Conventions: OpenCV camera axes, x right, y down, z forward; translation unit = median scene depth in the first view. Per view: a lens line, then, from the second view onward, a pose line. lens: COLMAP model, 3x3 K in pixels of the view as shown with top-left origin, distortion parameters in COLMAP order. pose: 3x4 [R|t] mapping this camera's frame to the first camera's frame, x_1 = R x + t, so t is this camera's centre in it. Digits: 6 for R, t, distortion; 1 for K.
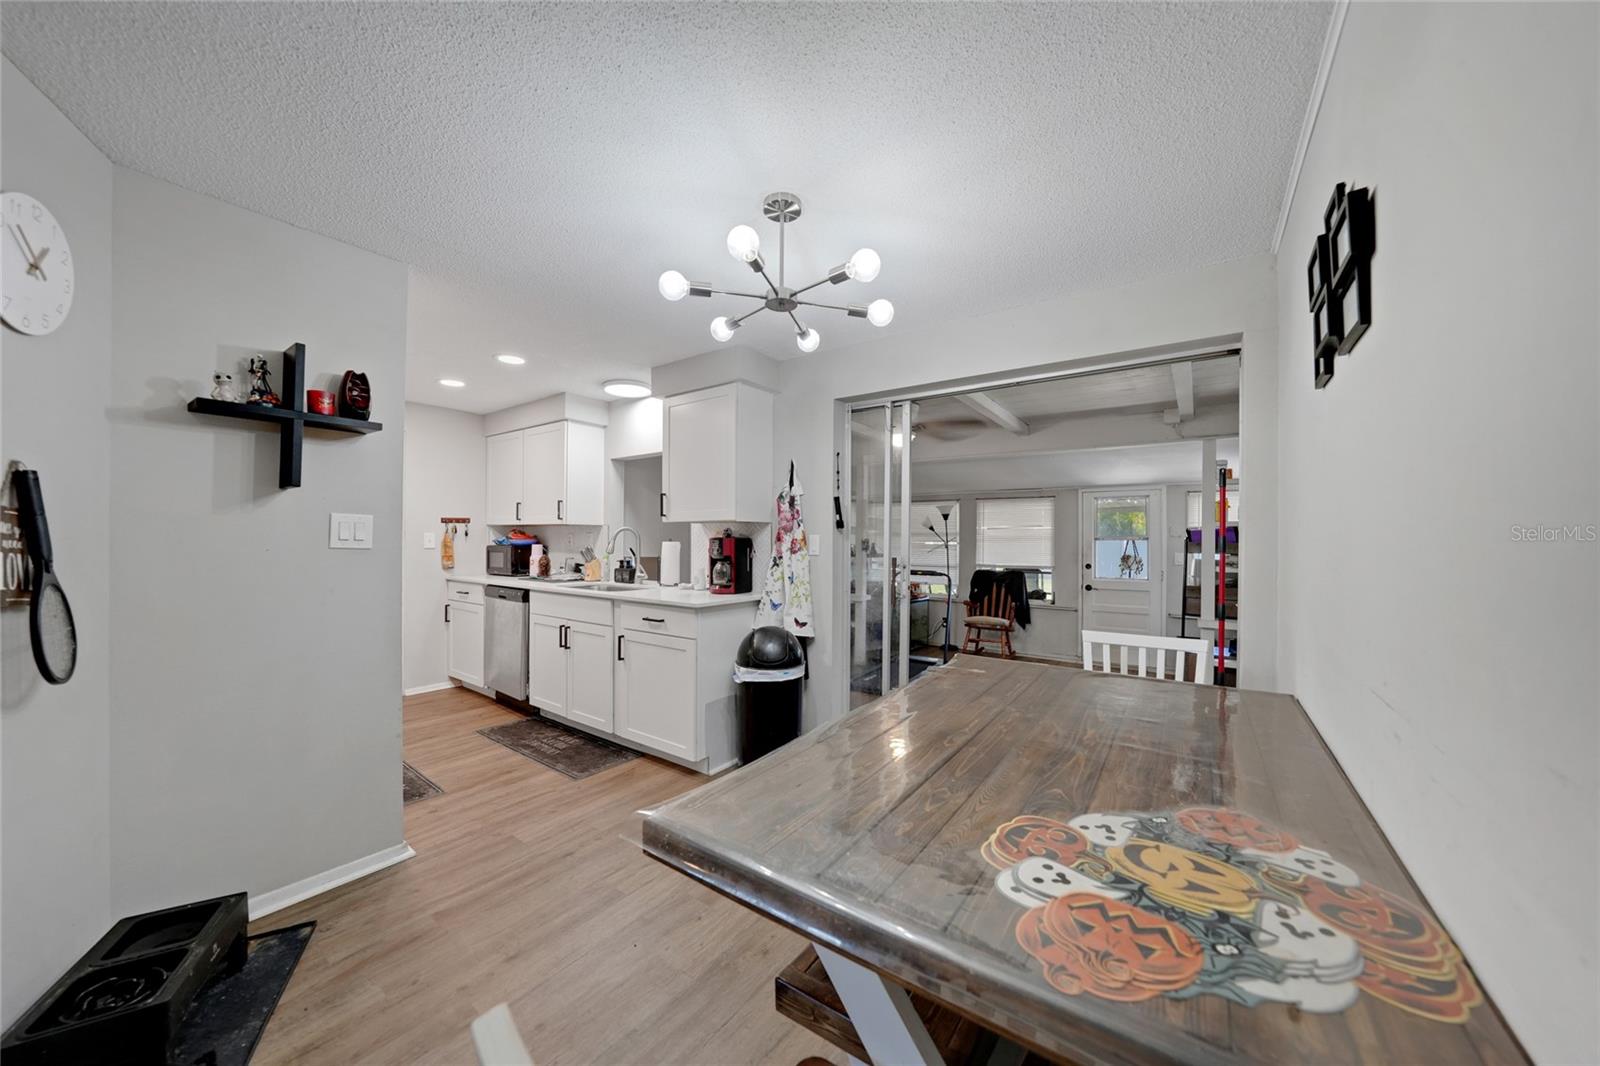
lens RADIAL K [[558.4, 0, 800.0], [0, 558.4, 537.1], [0, 0, 1]] dist [-0.013023, 0.000190]
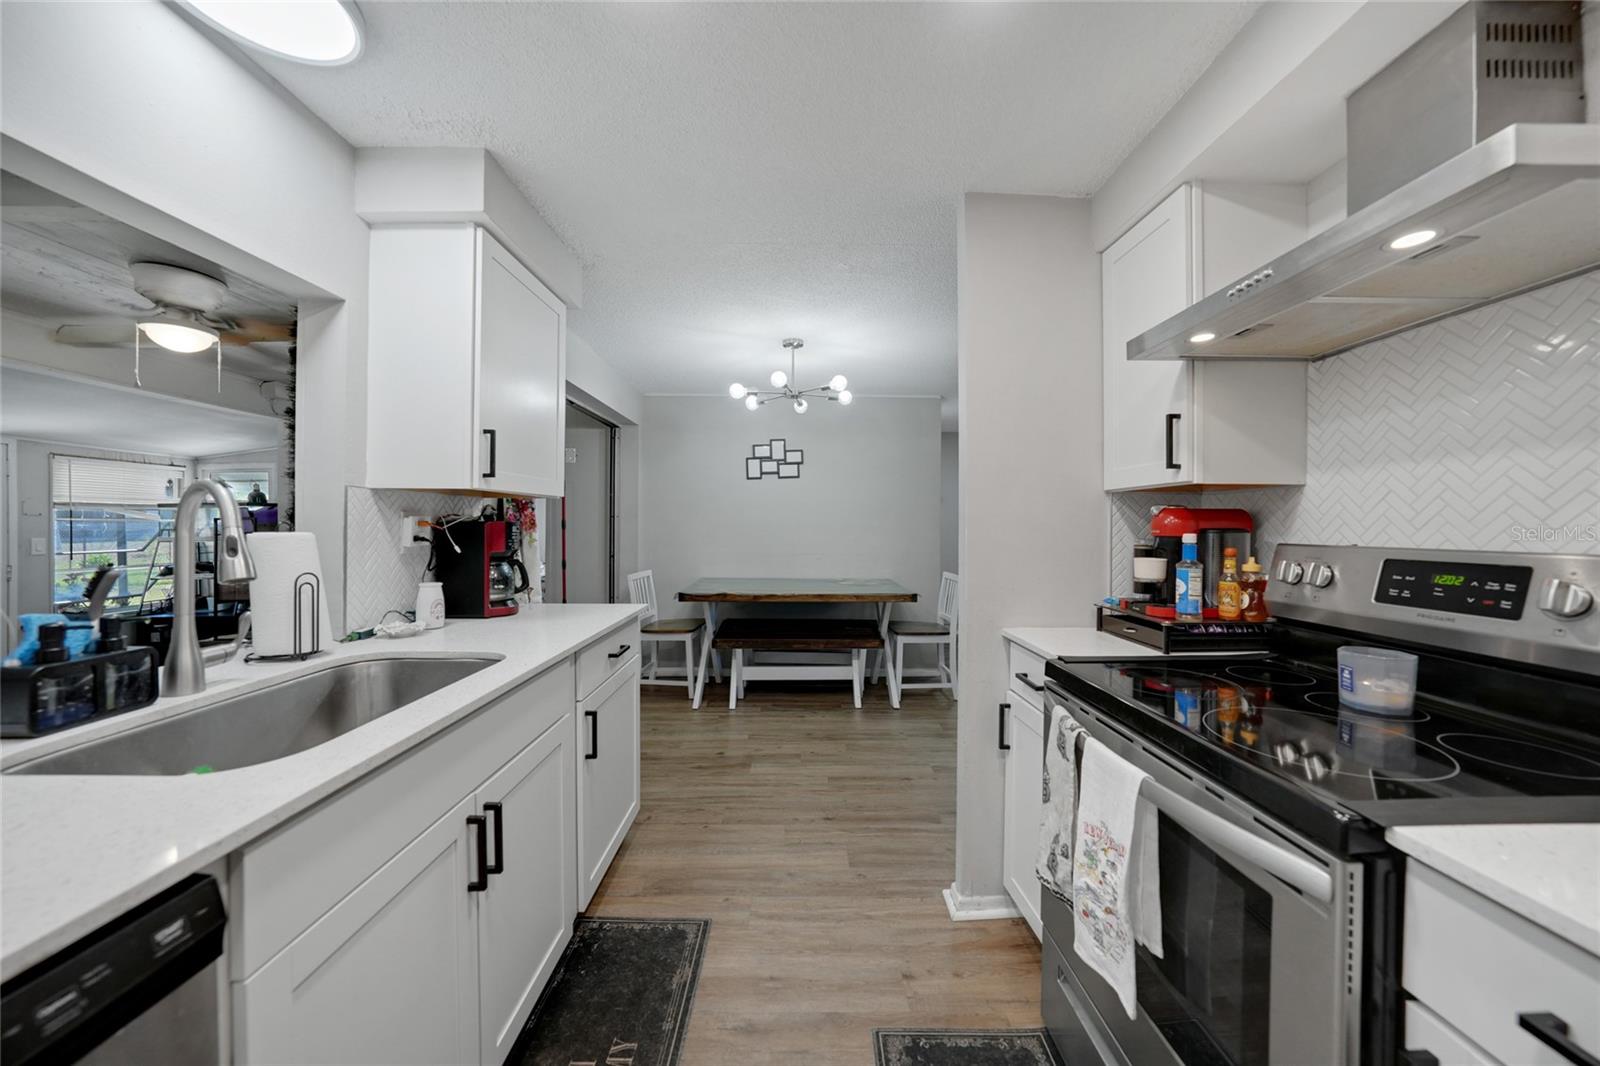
lens RADIAL K [[562.5, 0, 797.7], [0, 562.5, 525.9], [0, 0, 1]] dist [-0.000179, 0.000116]
pose [[-0.592978, -0.011061, 0.805143, -0.618263], [-0.008463, 0.999936, 0.007504, -0.001191], [-0.805174, -0.002364, -0.593034, 0.836649]]
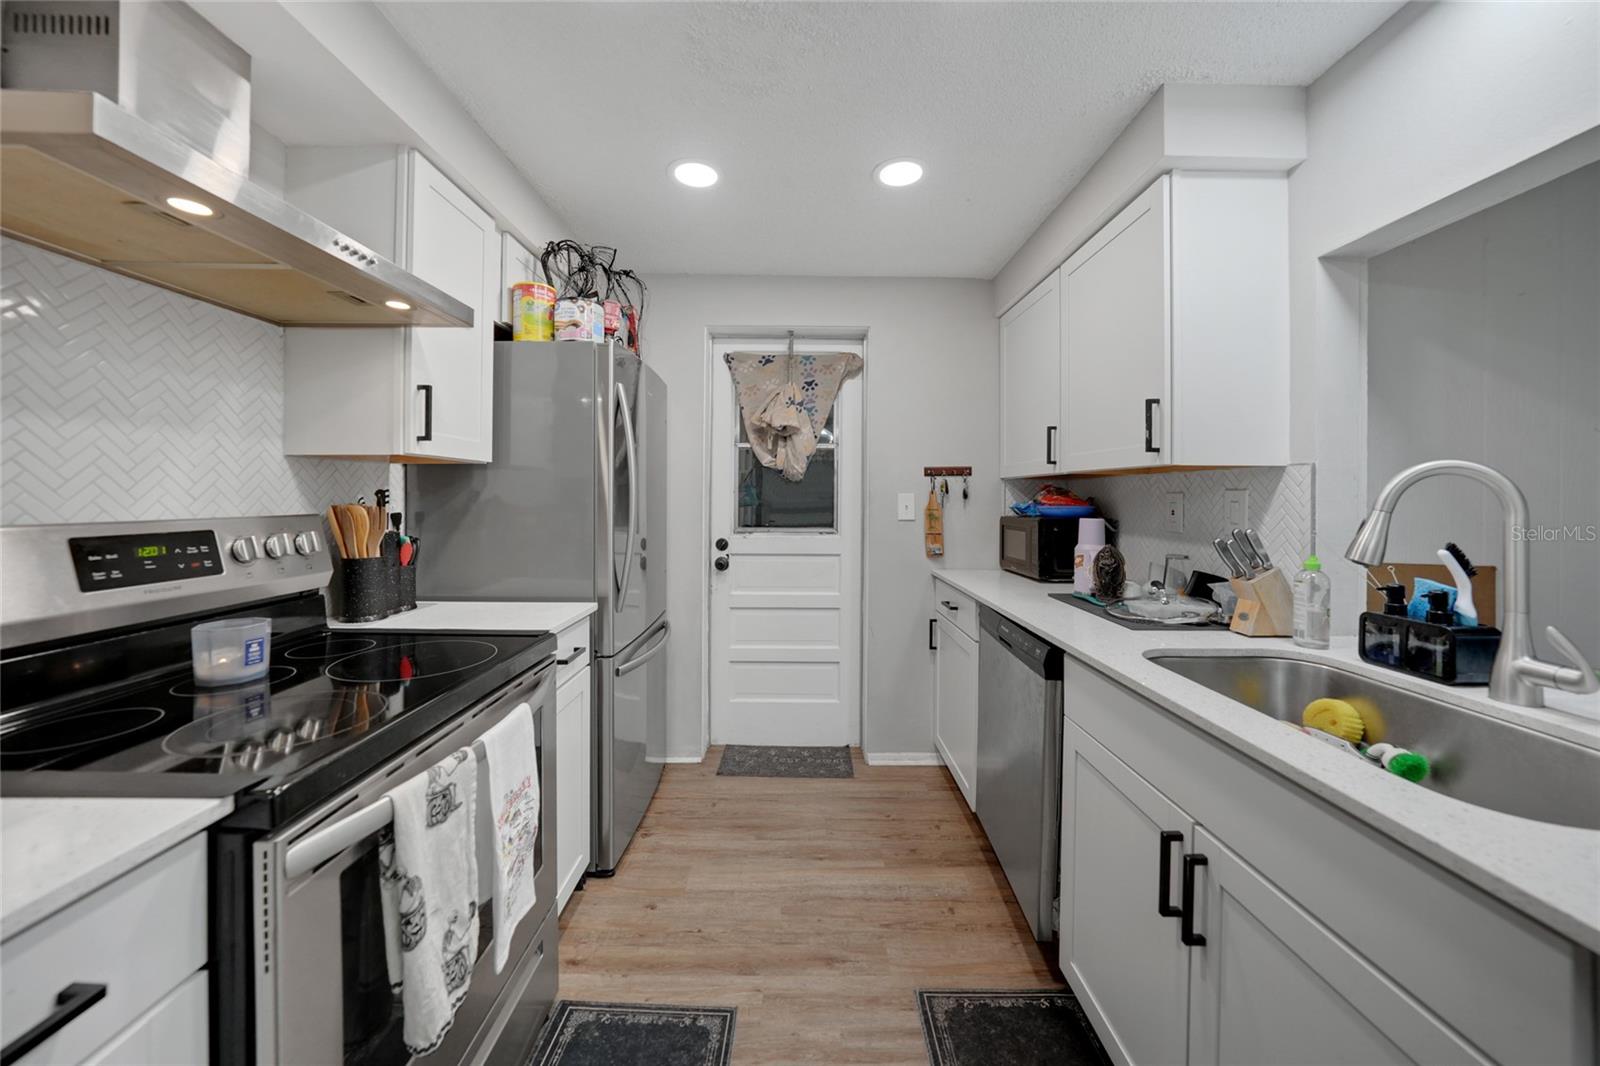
lens RADIAL K [[568.9, 0, 792.6], [0, 568.9, 497.3], [0, 0, 1]] dist [-0.017687, 0.000303]
pose [[0.582704, -0.004364, -0.812673, -0.253086], [-0.000374, 0.999984, -0.005638, -0.000234], [0.812684, 0.003590, 0.582693, 0.561028]]
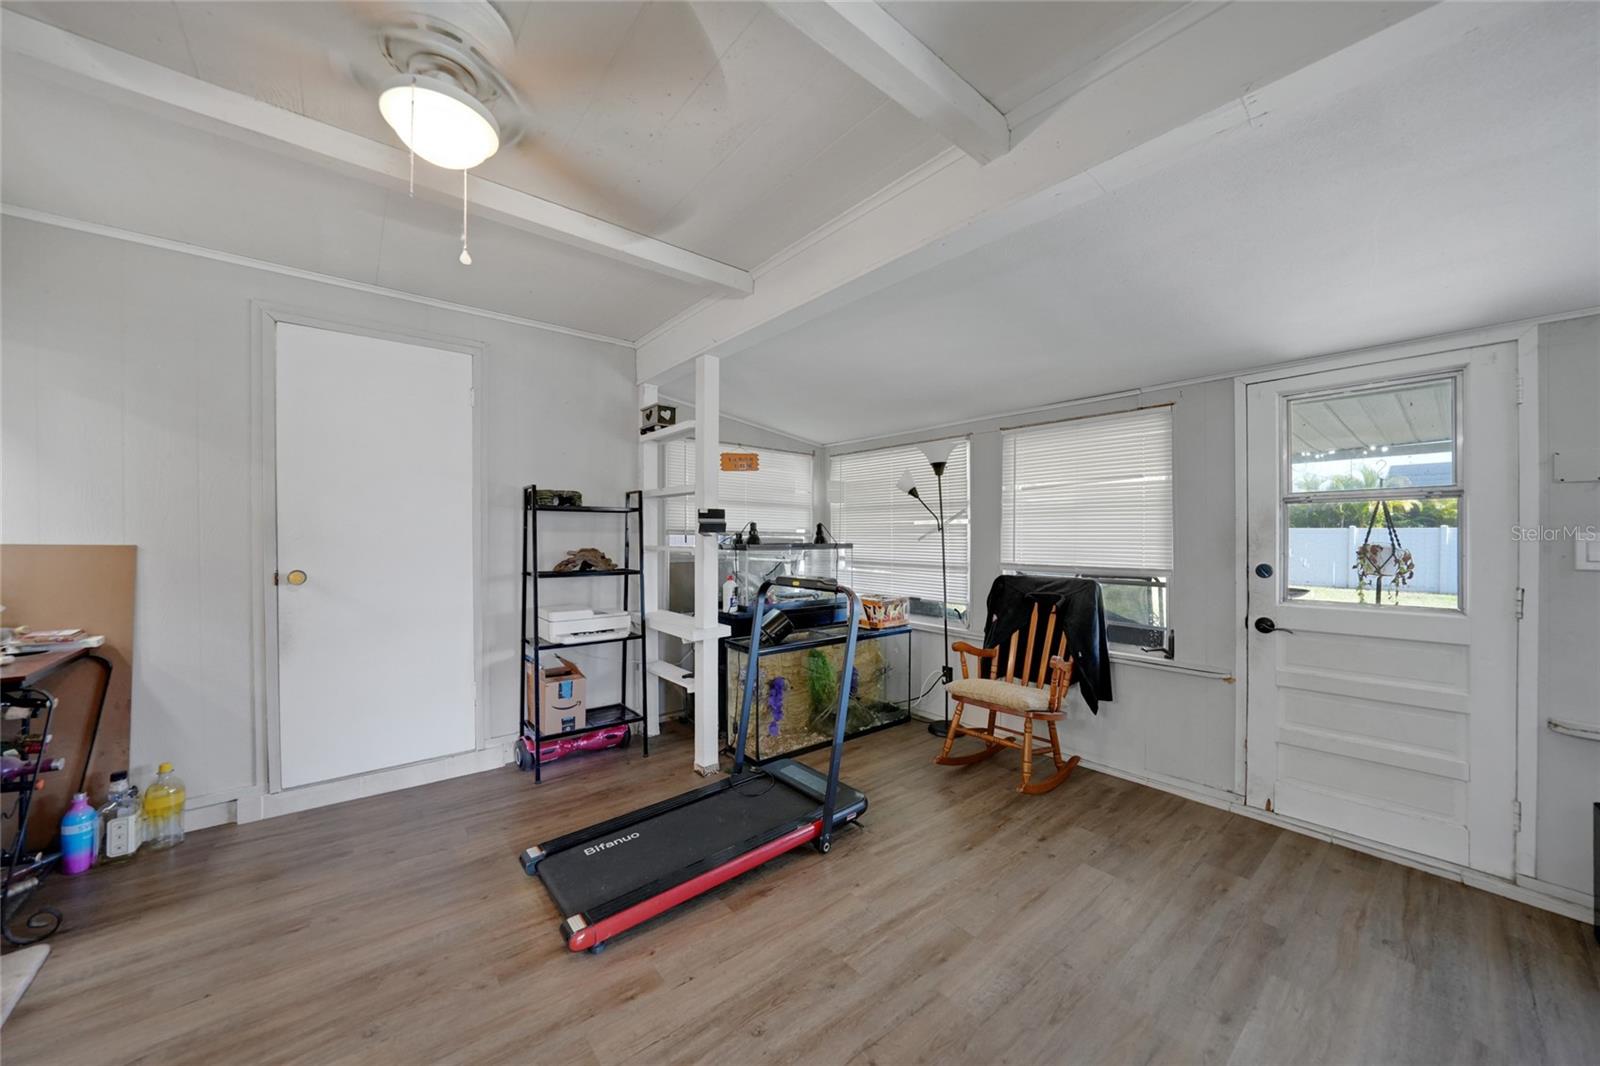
lens RADIAL K [[564.6, 0, 796.7], [0, 564.6, 539.4], [0, 0, 1]] dist [-0.013217, 0.000354]
pose [[0.967710, -0.003952, -0.252037, 0.422231], [0.007206, 0.999902, 0.011989, 0.032896], [0.251965, -0.013418, 0.967643, 0.757400]]
